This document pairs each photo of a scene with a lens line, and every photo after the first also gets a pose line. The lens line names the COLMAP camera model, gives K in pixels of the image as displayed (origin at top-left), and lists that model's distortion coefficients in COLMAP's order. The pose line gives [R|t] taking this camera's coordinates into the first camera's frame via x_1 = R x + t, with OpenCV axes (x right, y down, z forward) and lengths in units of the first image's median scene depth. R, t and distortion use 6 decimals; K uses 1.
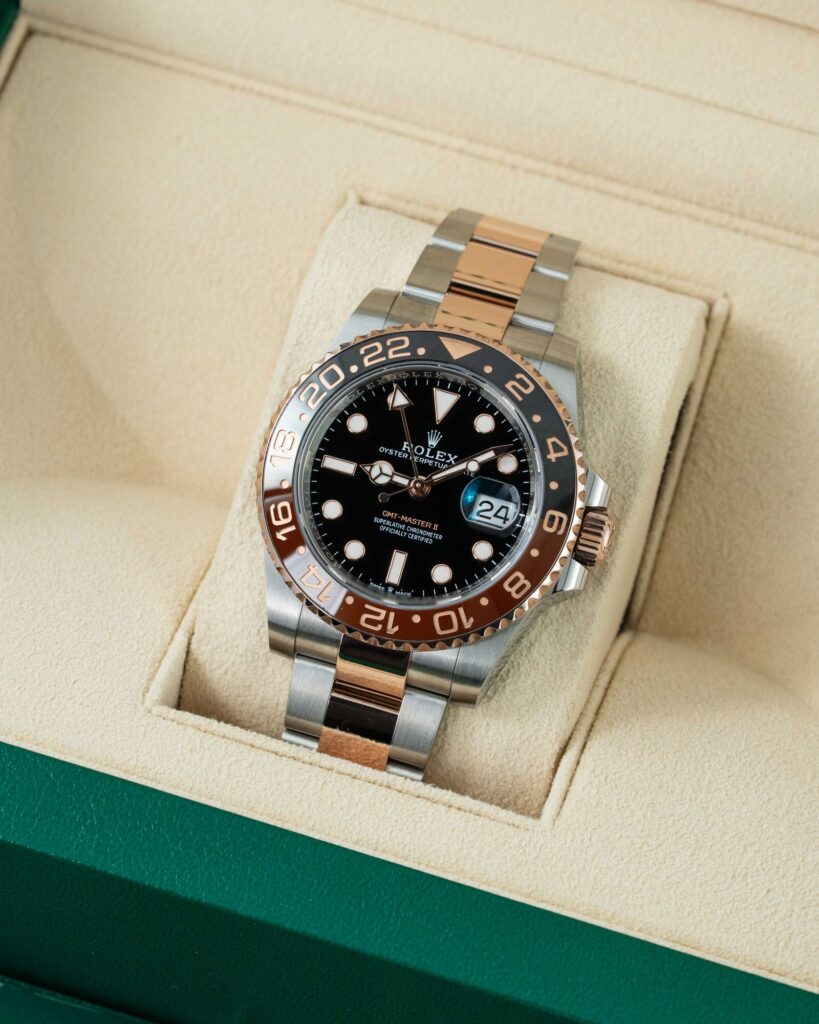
lens RADIAL K [[4750.0, 0, 409.5], [0, 4750.0, 512.0], [0, 0, 1]] dist [0.068046, -0.619685]
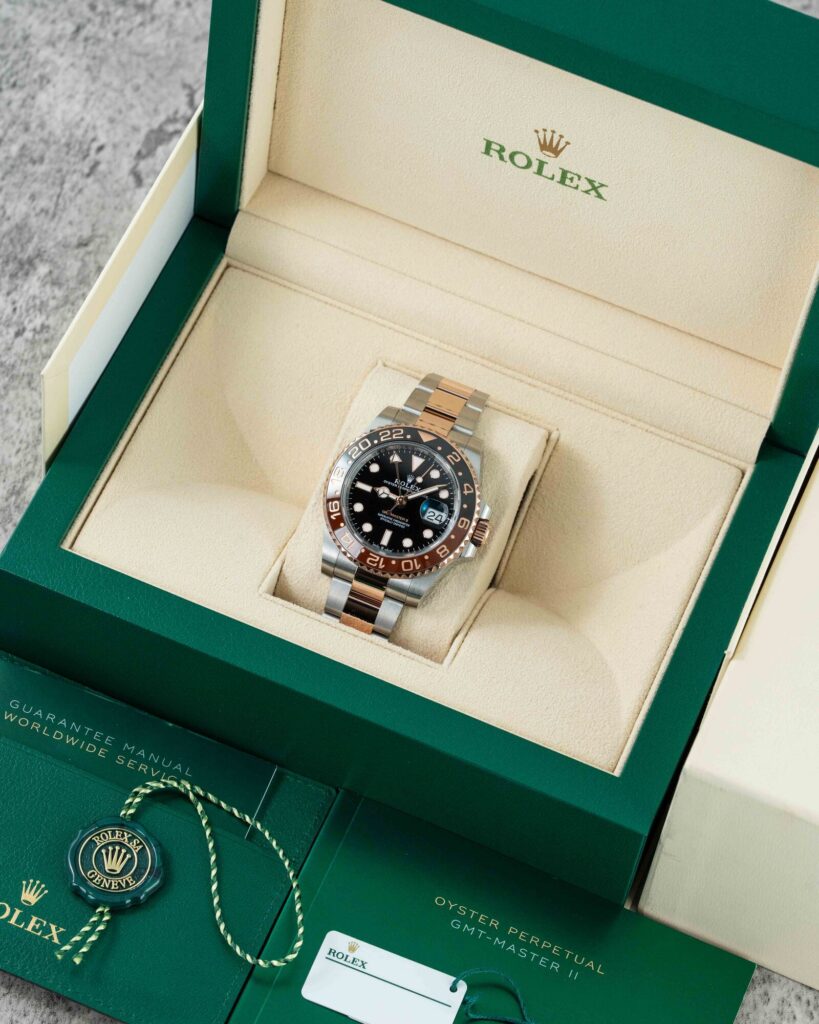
lens RADIAL K [[4750.0, 0, 409.5], [0, 4750.0, 512.0], [0, 0, 1]] dist [0.068046, -0.619685]
pose [[0.994501, 0.103231, 0.017646, -0.030419], [-0.102137, 0.993276, -0.054512, 0.112443], [-0.023154, 0.052410, 0.998357, -1.081948]]
